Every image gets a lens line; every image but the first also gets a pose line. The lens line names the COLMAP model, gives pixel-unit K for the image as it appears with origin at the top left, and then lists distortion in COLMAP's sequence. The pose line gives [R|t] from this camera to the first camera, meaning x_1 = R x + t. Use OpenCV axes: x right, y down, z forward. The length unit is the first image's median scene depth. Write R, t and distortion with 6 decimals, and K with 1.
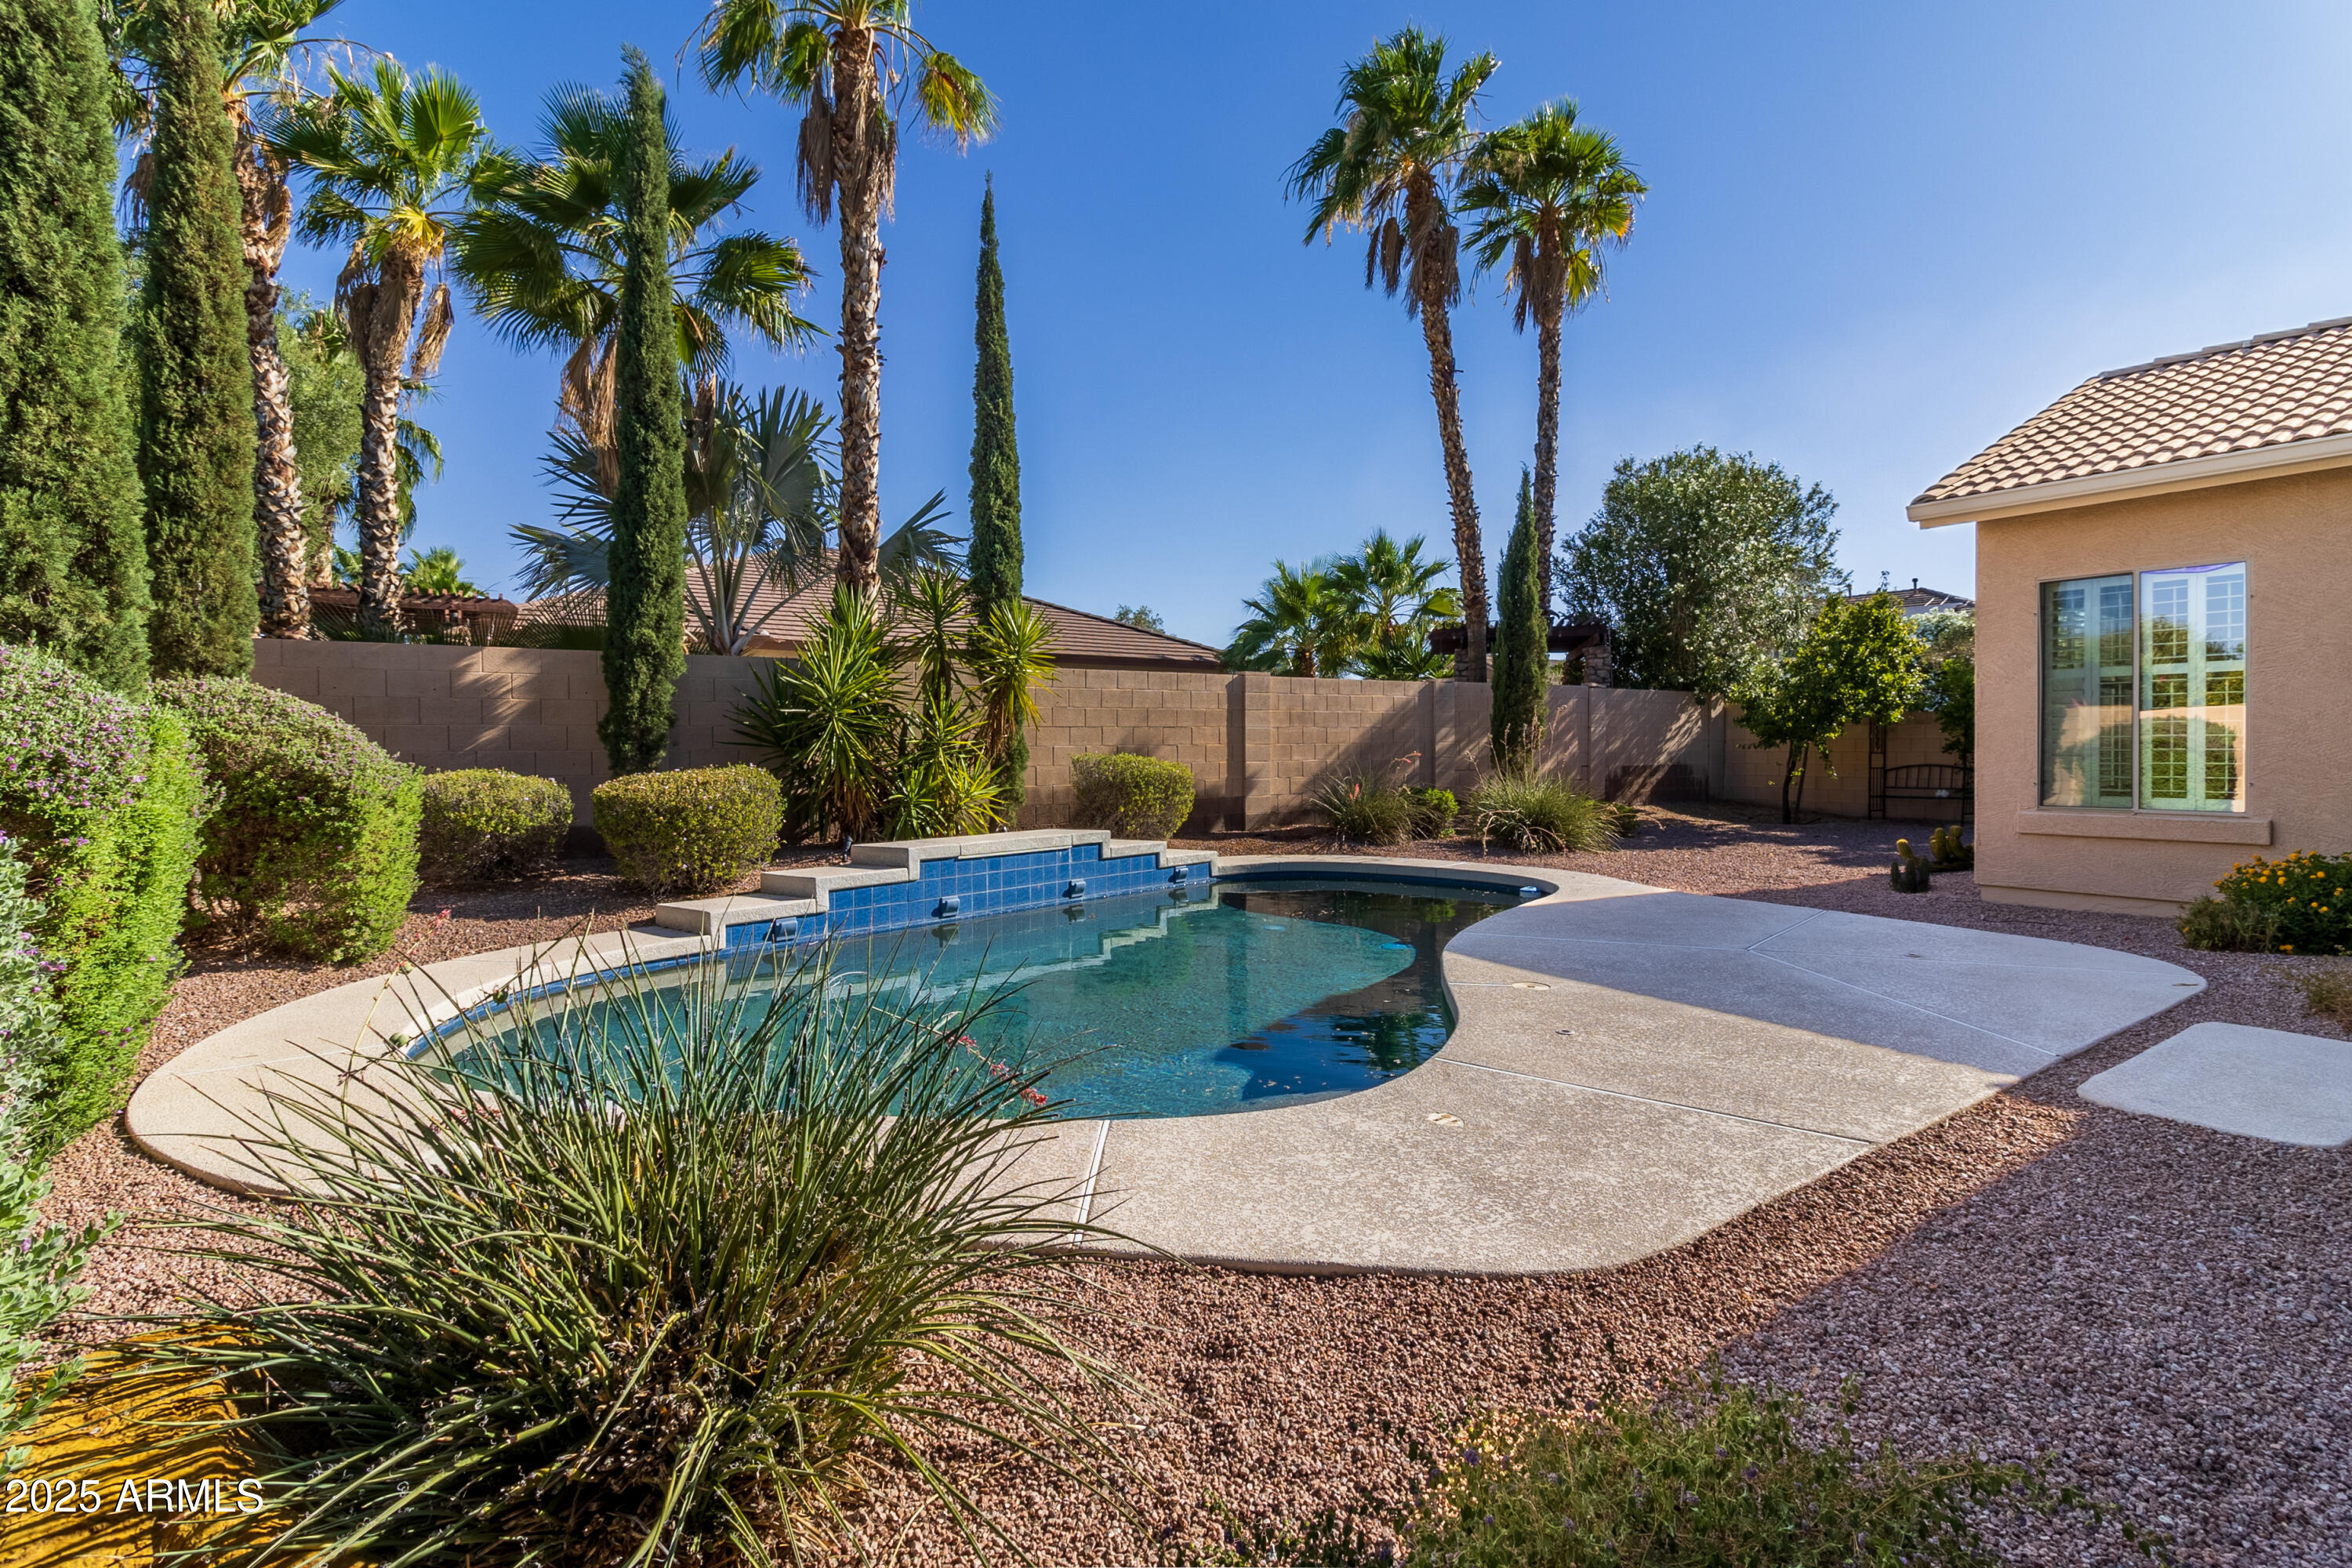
lens RADIAL K [[1093.5, 0, 1182.3], [0, 1093.5, 763.7], [0, 0, 1]] dist [0.000173, -0.000038]
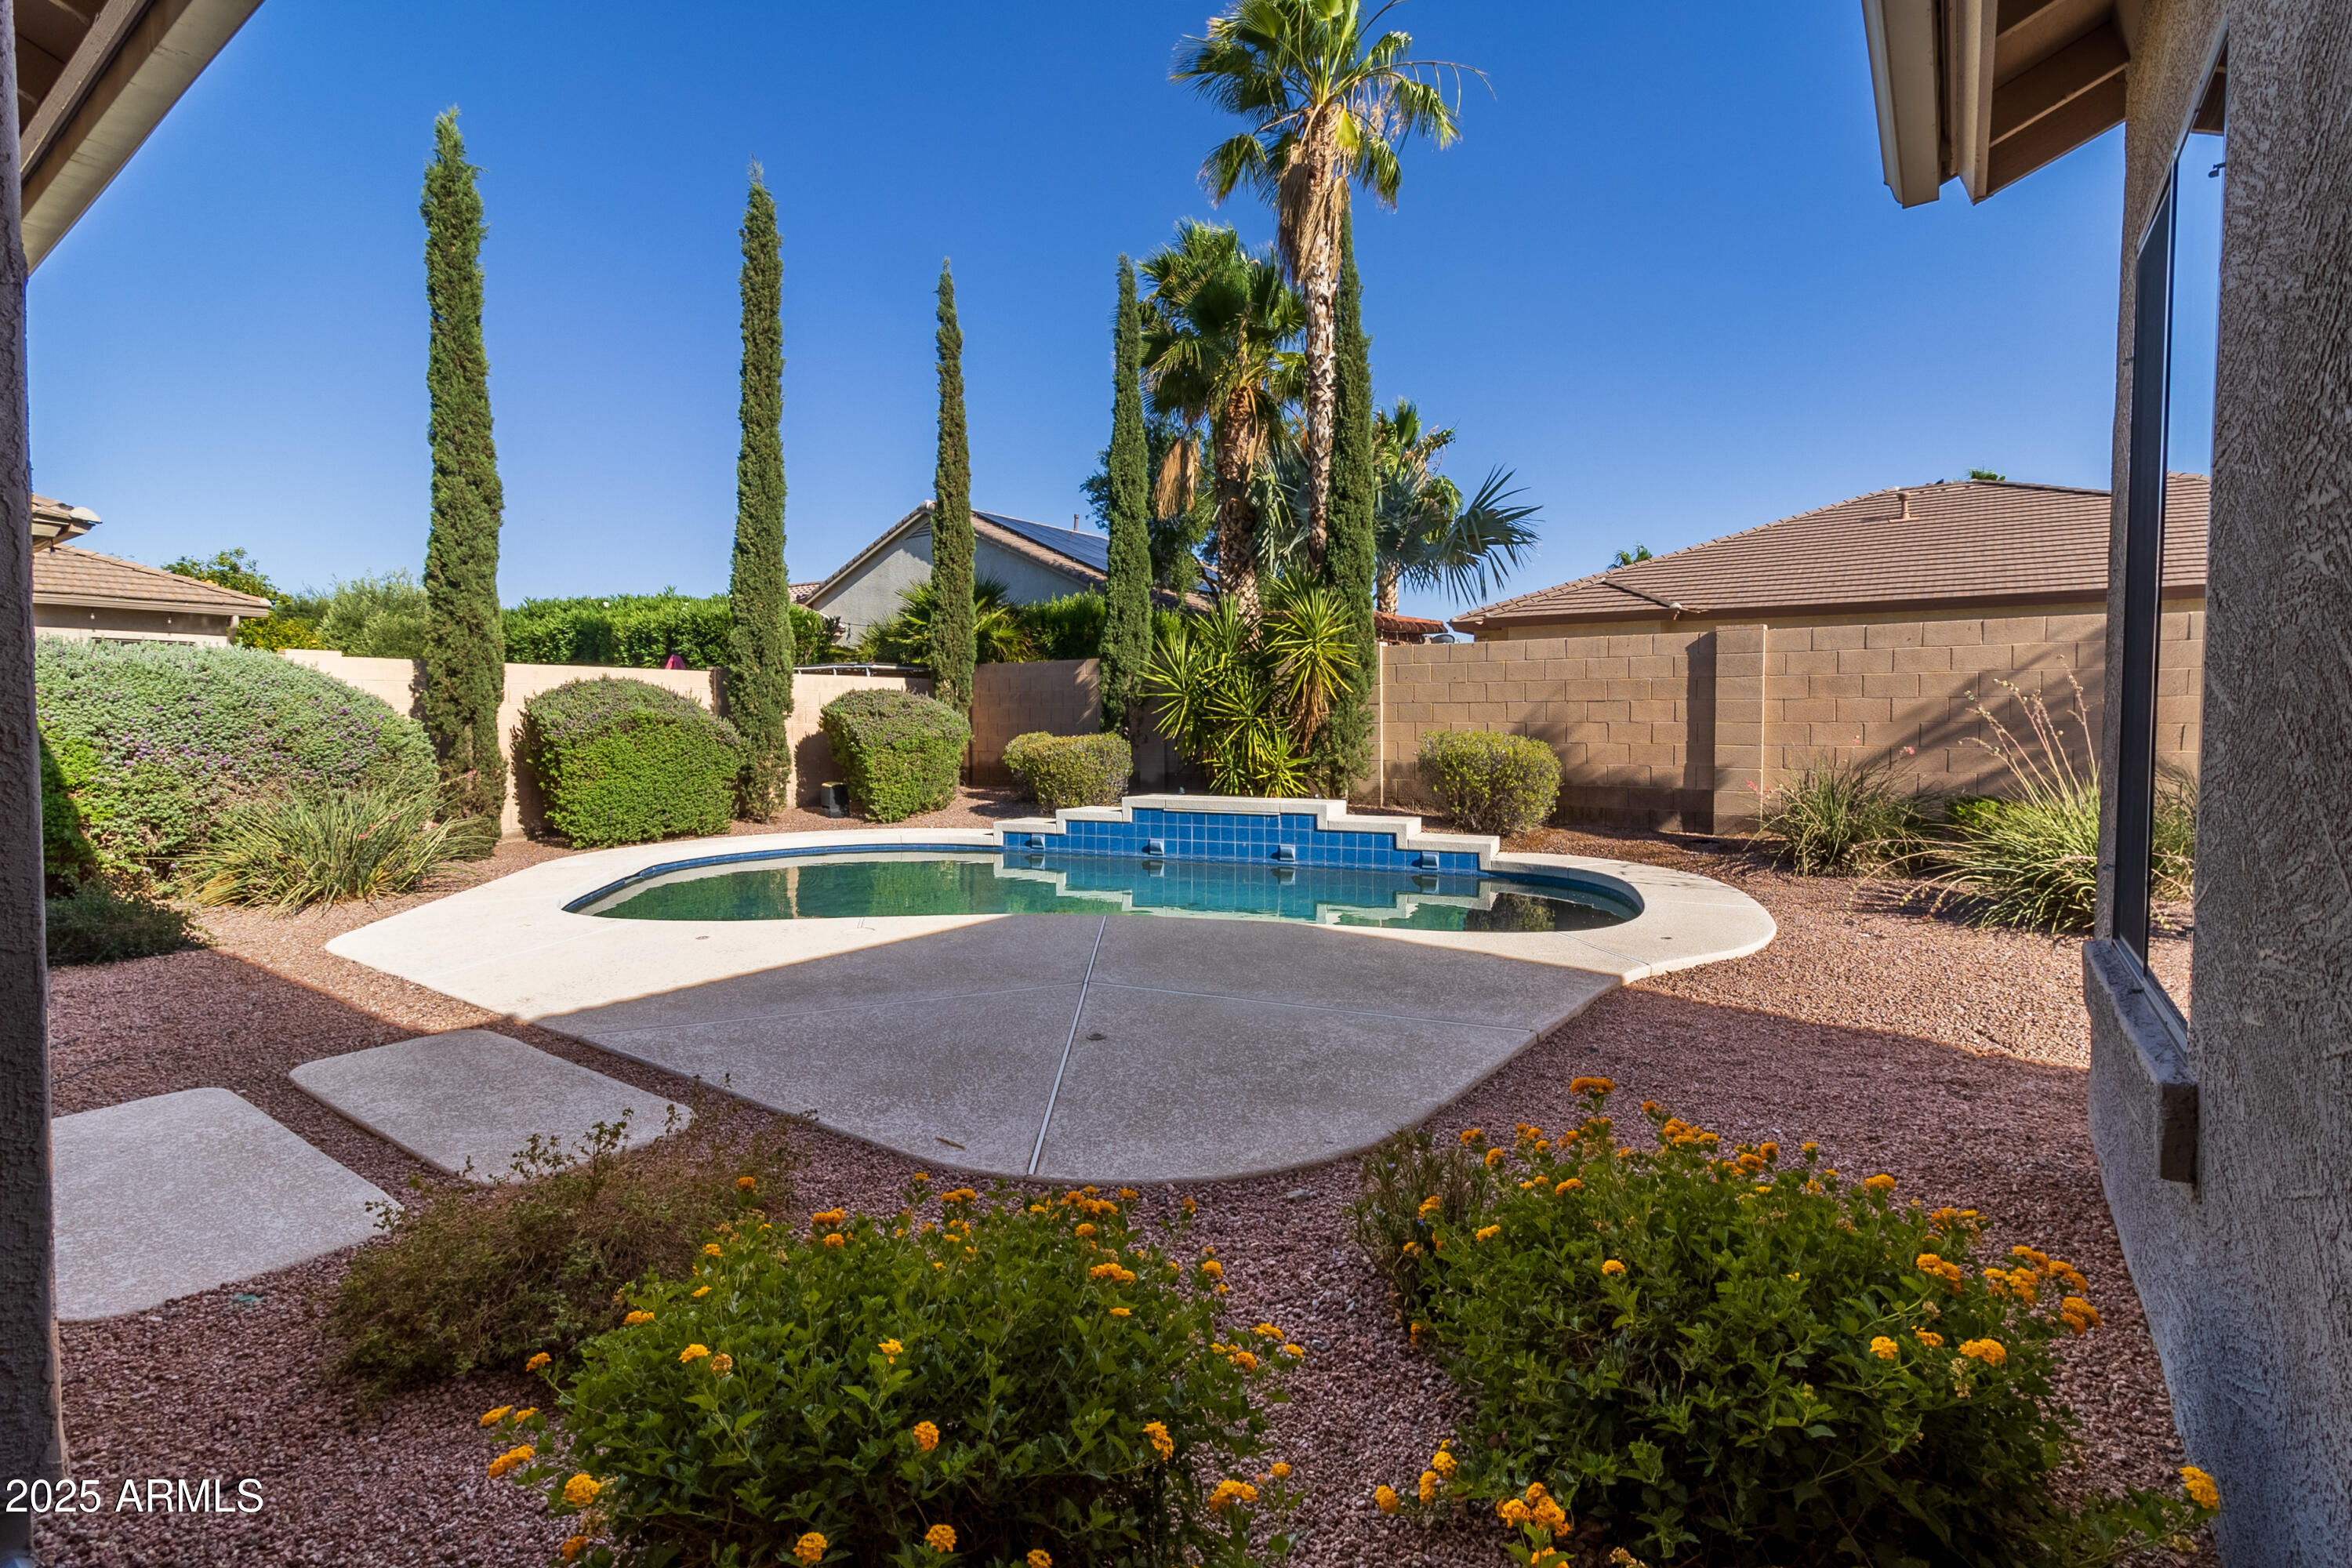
lens RADIAL K [[1086.5, 0, 1187.1], [0, 1086.5, 767.9], [0, 0, 1]] dist [0.000939, 0.000659]
pose [[0.335810, 0.053510, -0.940409, 0.802913], [-0.019198, 0.998567, 0.049964, -0.020837], [0.941734, 0.001275, 0.336356, 0.491589]]
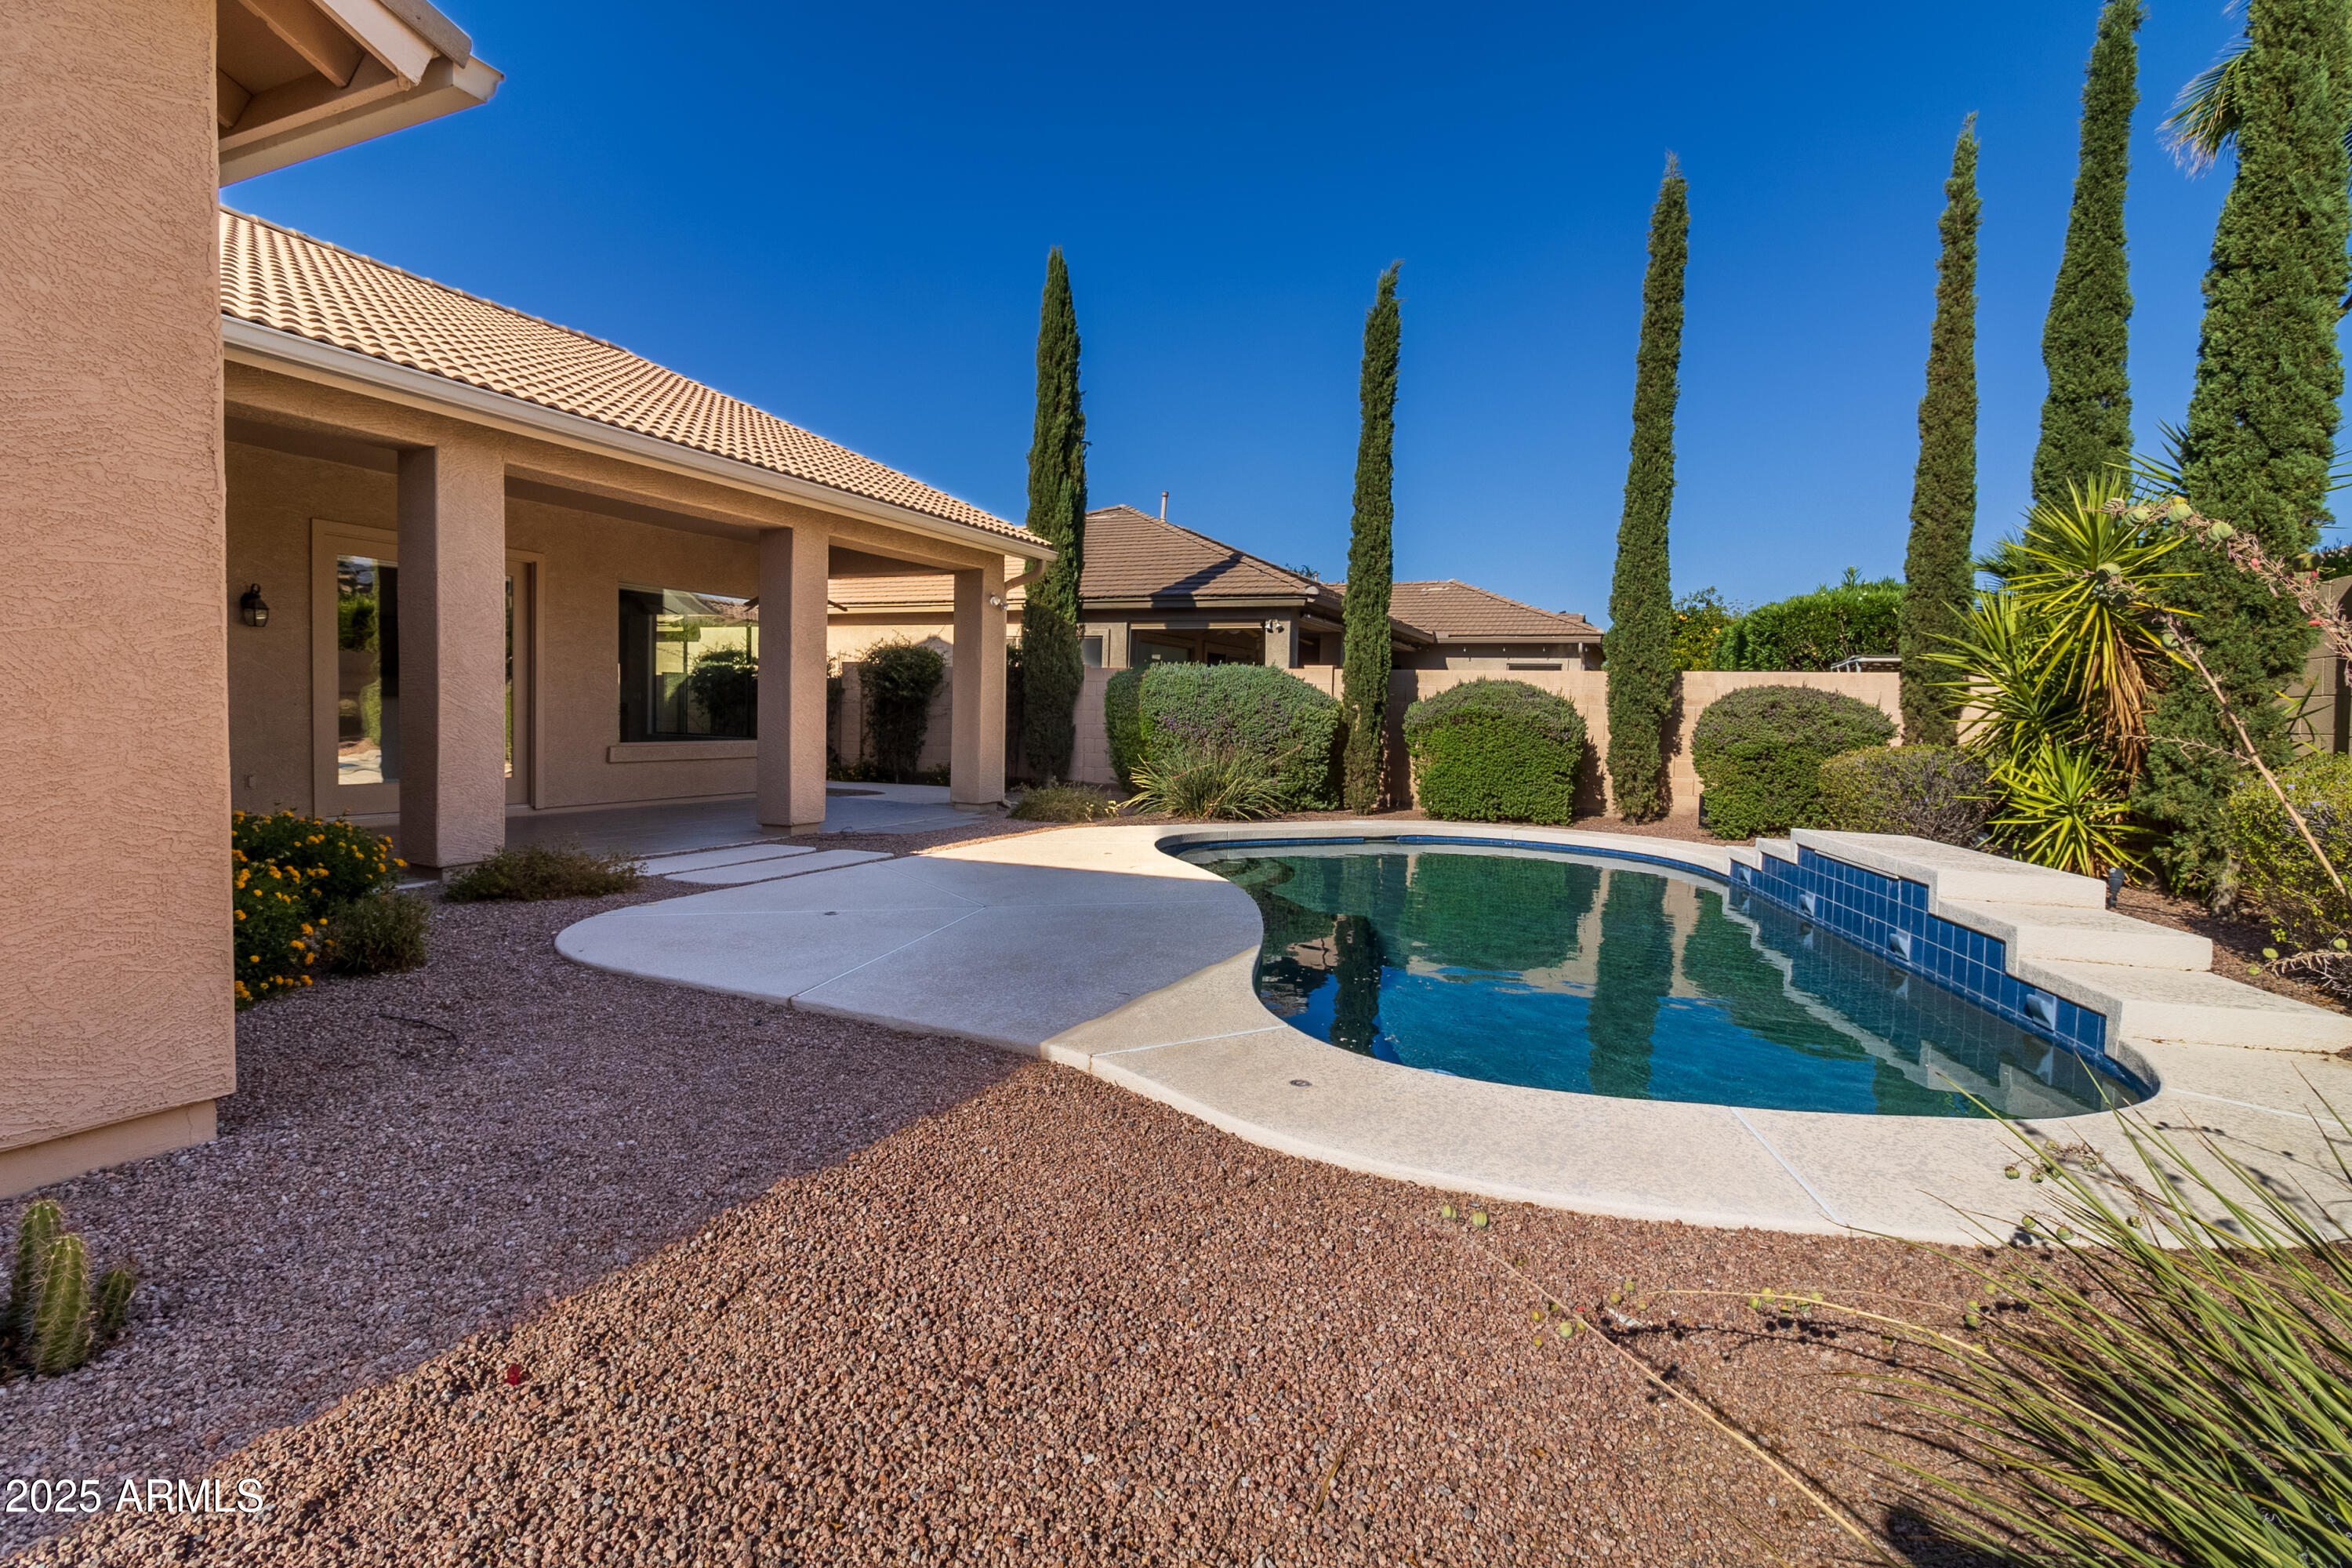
lens RADIAL K [[1093.5, 0, 1182.3], [0, 1093.5, 763.7], [0, 0, 1]] dist [0.000173, -0.000038]
pose [[-0.857550, 0.013844, -0.514215, 0.549786], [-0.023292, 0.997567, 0.065701, -0.023220], [0.513873, 0.068319, -0.855141, 1.212688]]
